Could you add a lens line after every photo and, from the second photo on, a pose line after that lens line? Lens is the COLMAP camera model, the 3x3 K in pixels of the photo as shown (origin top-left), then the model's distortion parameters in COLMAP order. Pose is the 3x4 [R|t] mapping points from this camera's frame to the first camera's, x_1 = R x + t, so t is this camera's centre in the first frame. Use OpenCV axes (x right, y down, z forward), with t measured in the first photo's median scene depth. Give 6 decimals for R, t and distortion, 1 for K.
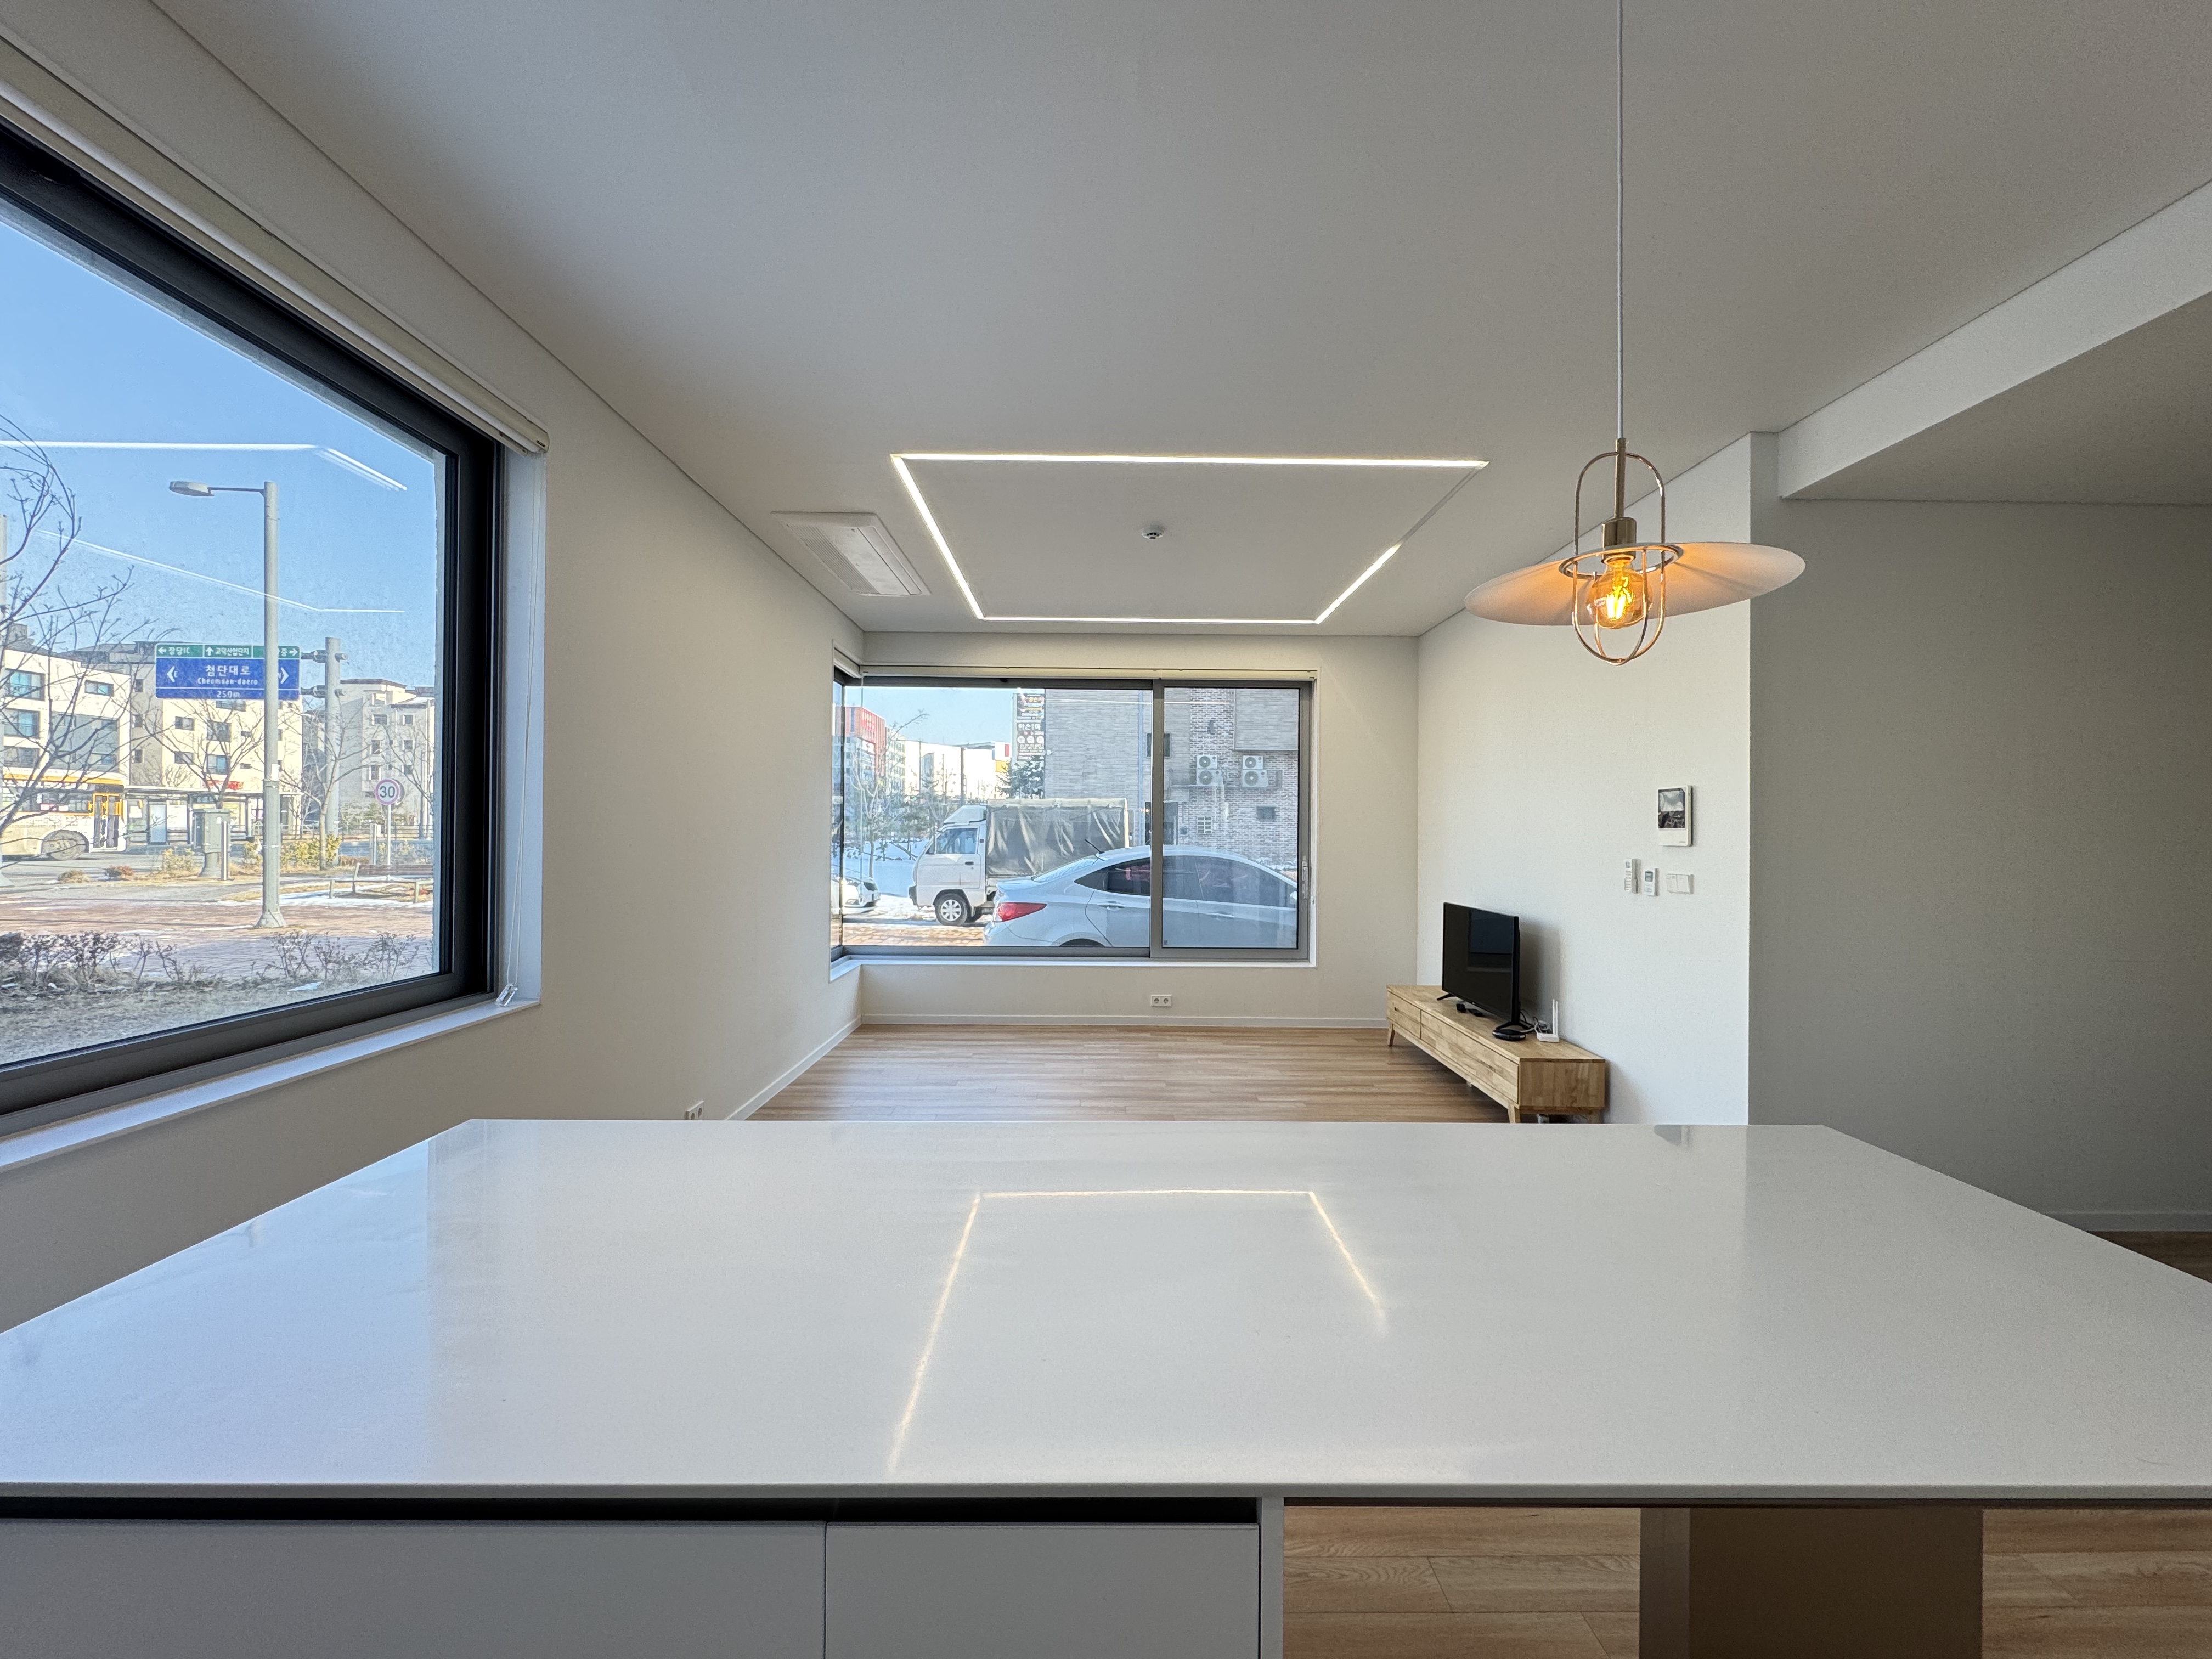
lens RADIAL K [[878.3, 0, 1102.3], [0, 878.3, 827.4], [0, 0, 1]] dist [-0.005250, 0.001137]
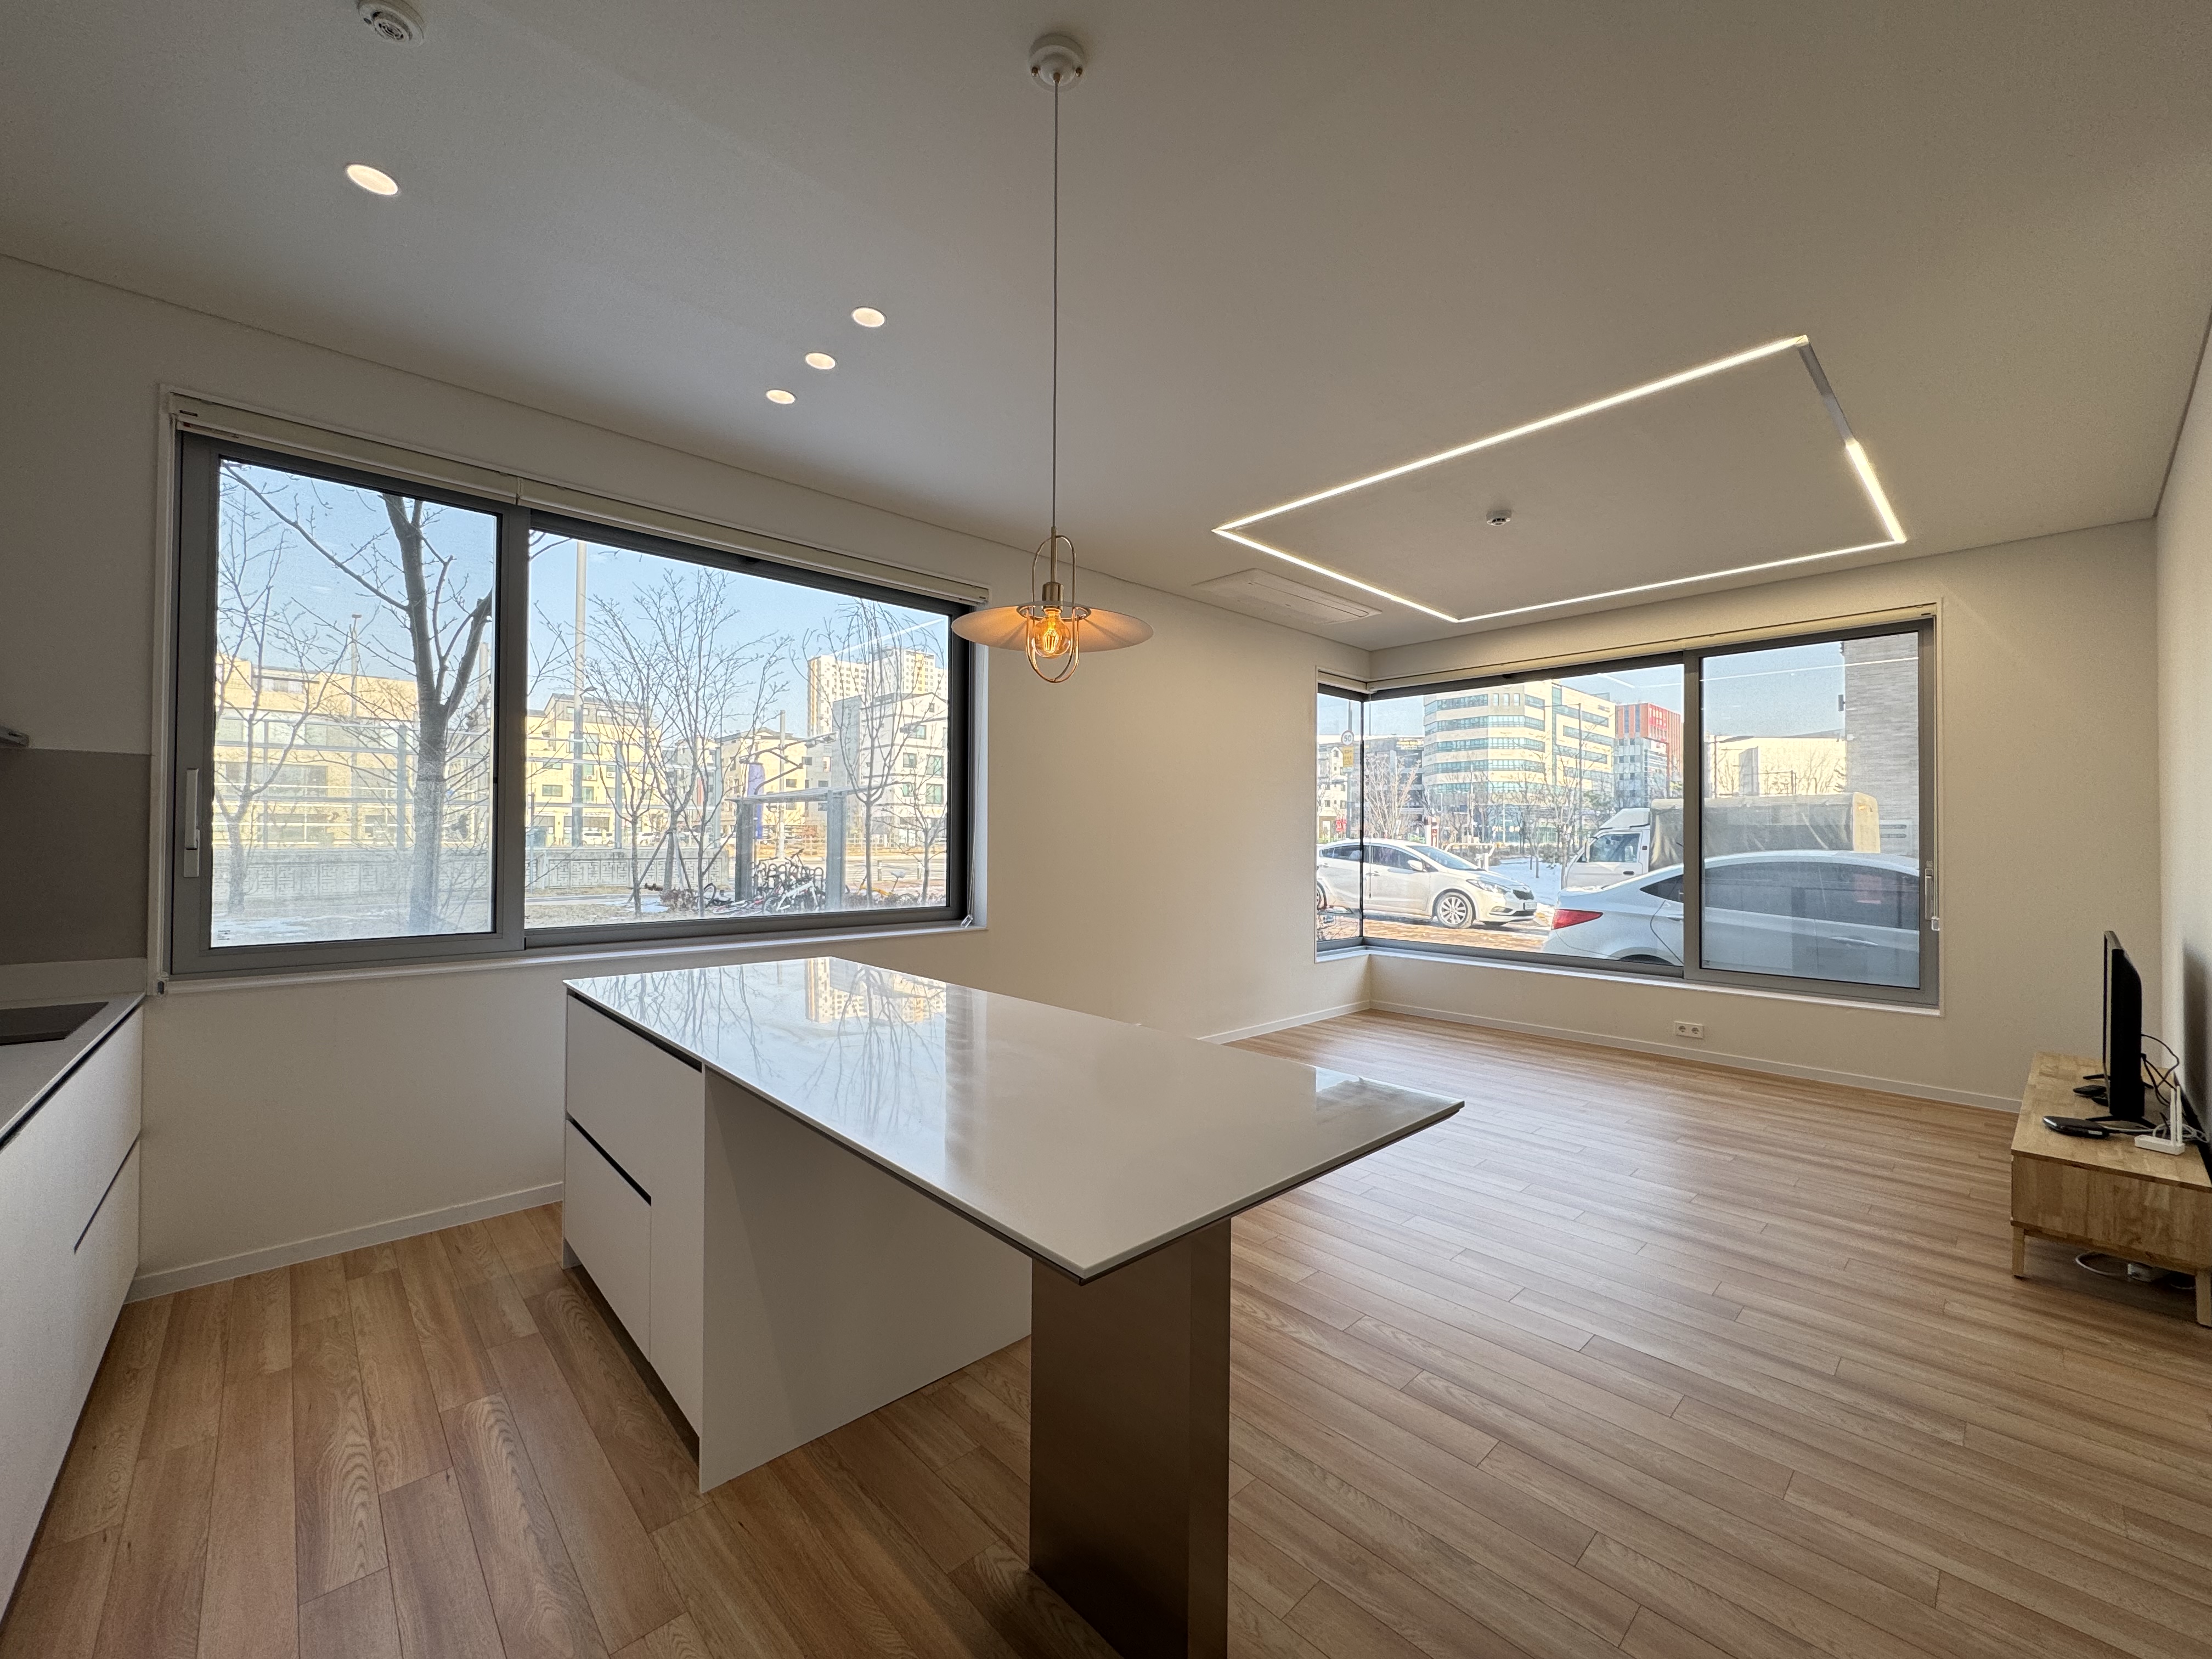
lens RADIAL K [[878.3, 0, 1107.0], [0, 878.3, 826.9], [0, 0, 1]] dist [-0.005250, 0.001137]
pose [[0.670171, -0.015224, -0.742051, 0.309123], [0.003956, 0.999849, -0.016941, 0.014419], [0.742196, 0.008418, 0.670130, 0.018297]]
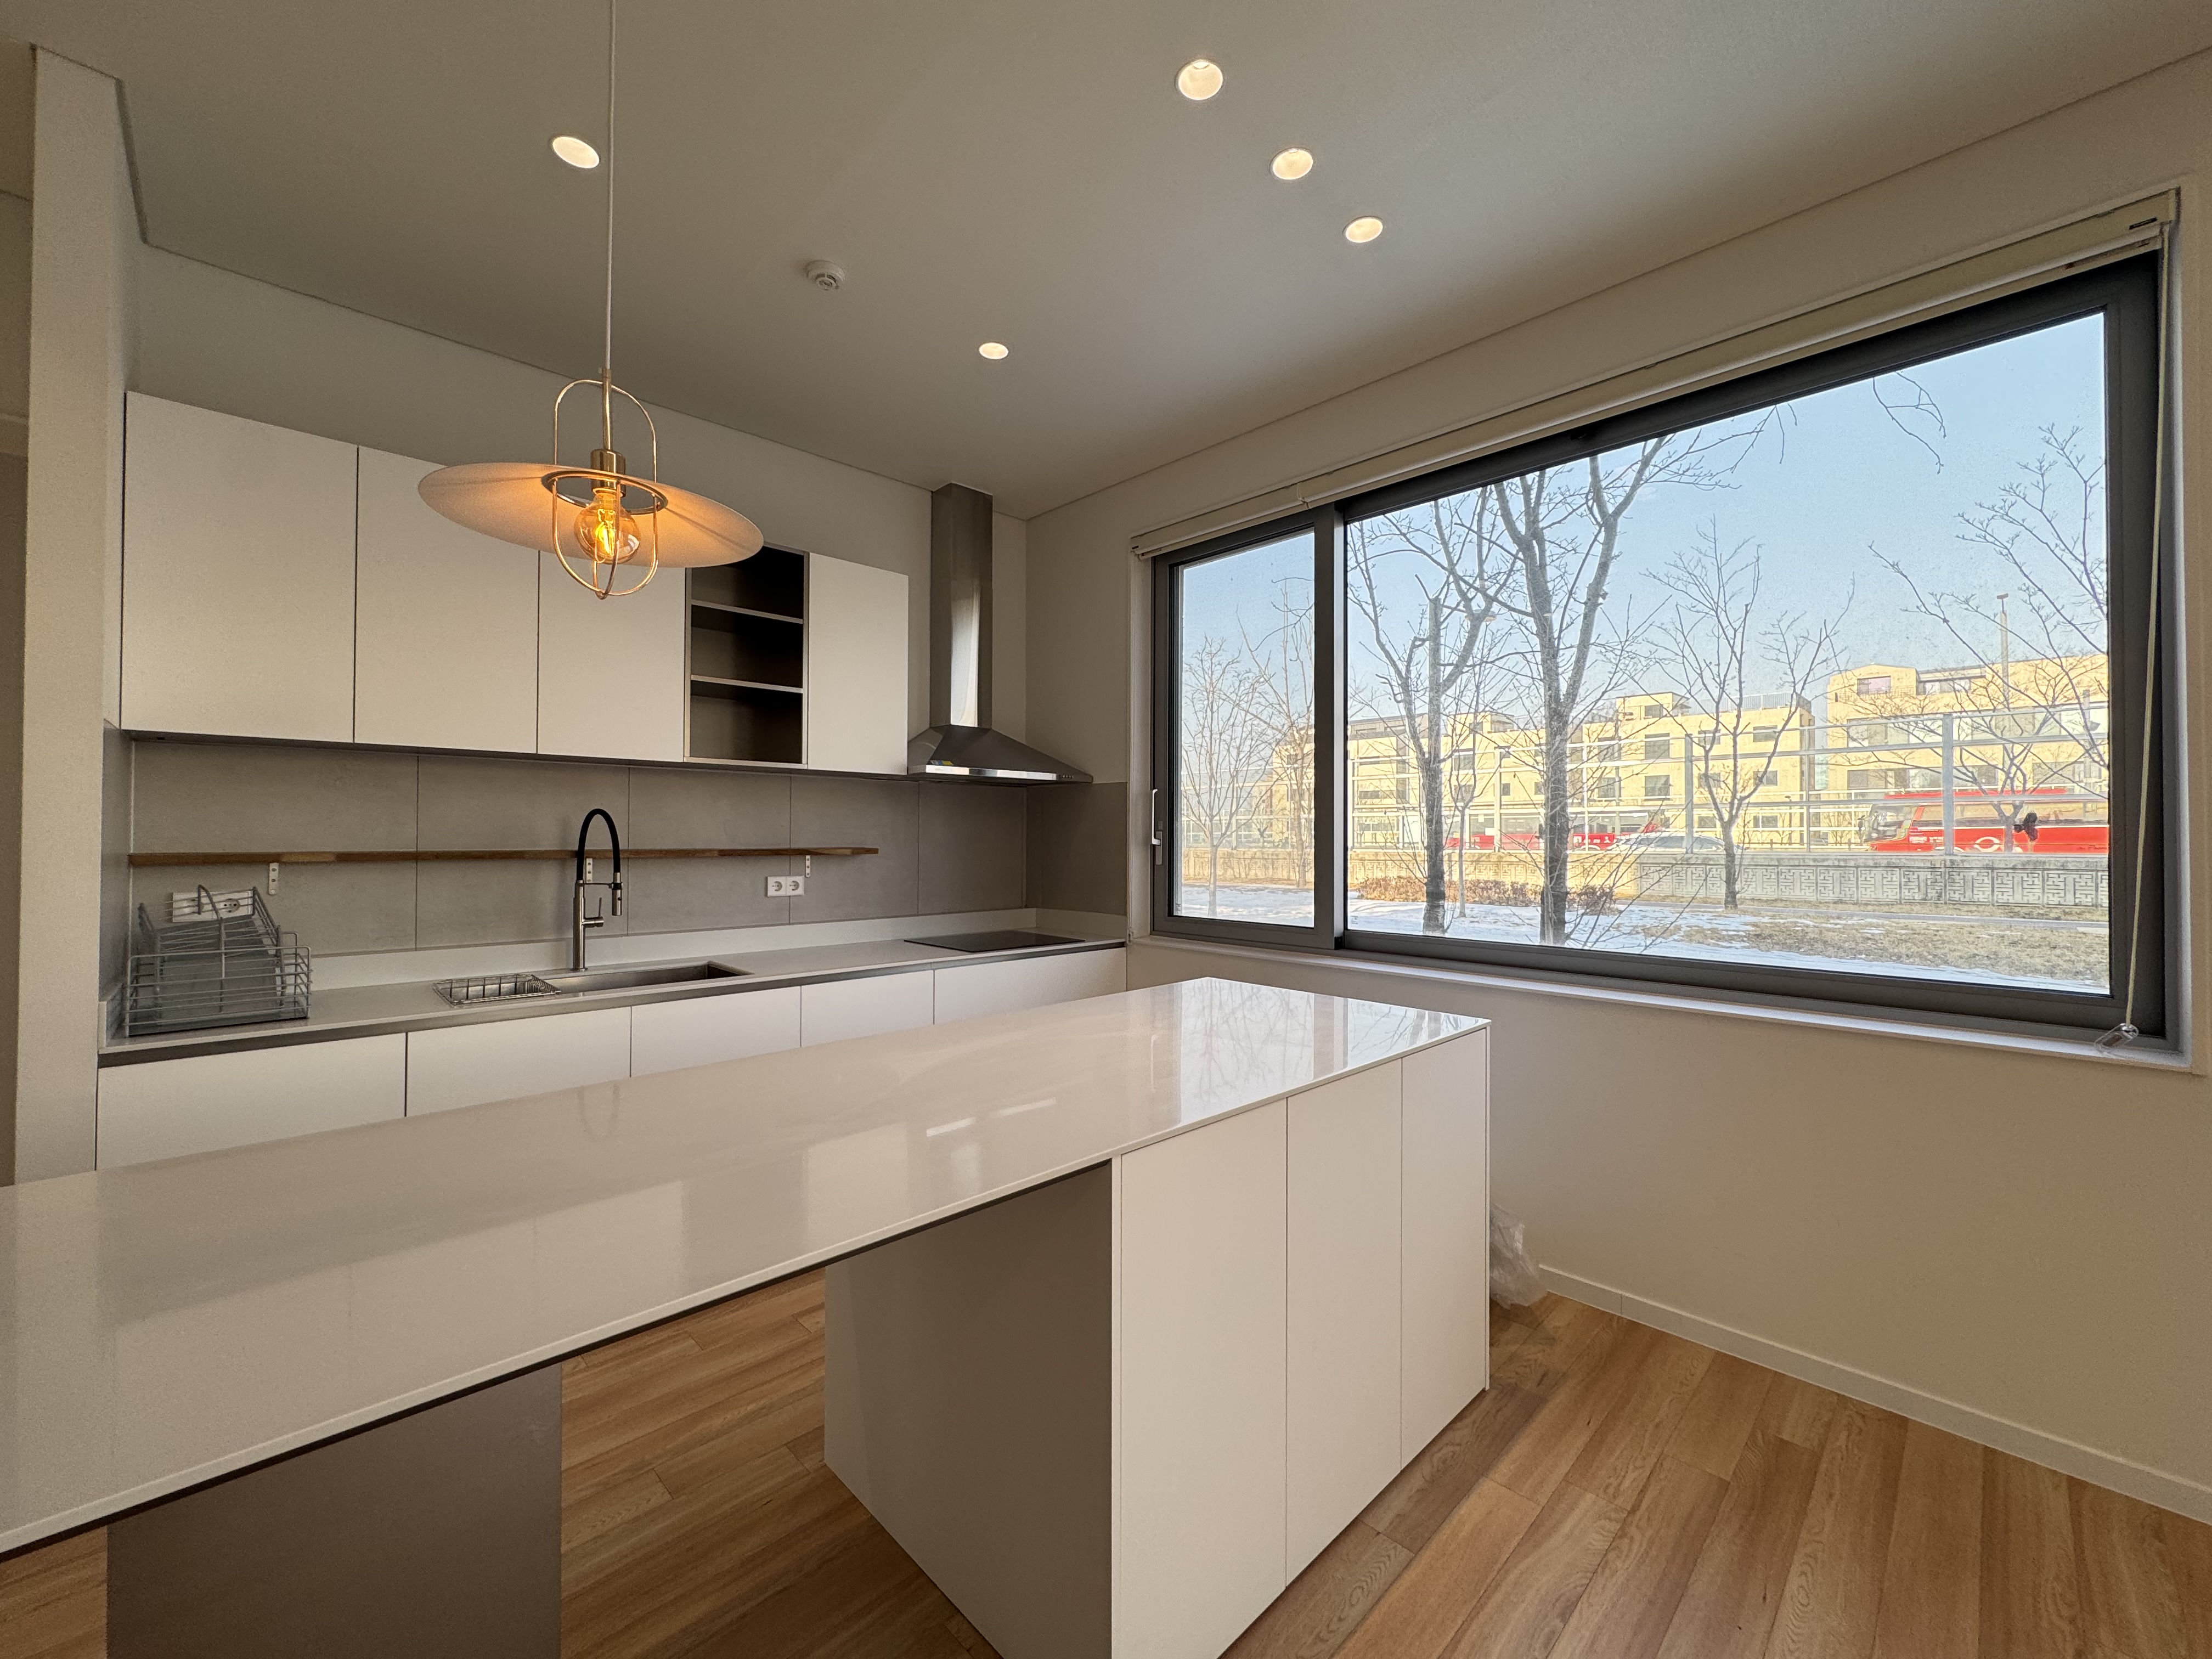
lens RADIAL K [[878.3, 0, 1108.3], [0, 878.3, 831.2], [0, 0, 1]] dist [-0.005250, 0.001137]
pose [[-0.727182, -0.014320, -0.686295, 0.152723], [-0.005482, 0.999872, -0.015055, 0.015841], [0.686422, -0.007185, -0.727168, 0.376123]]
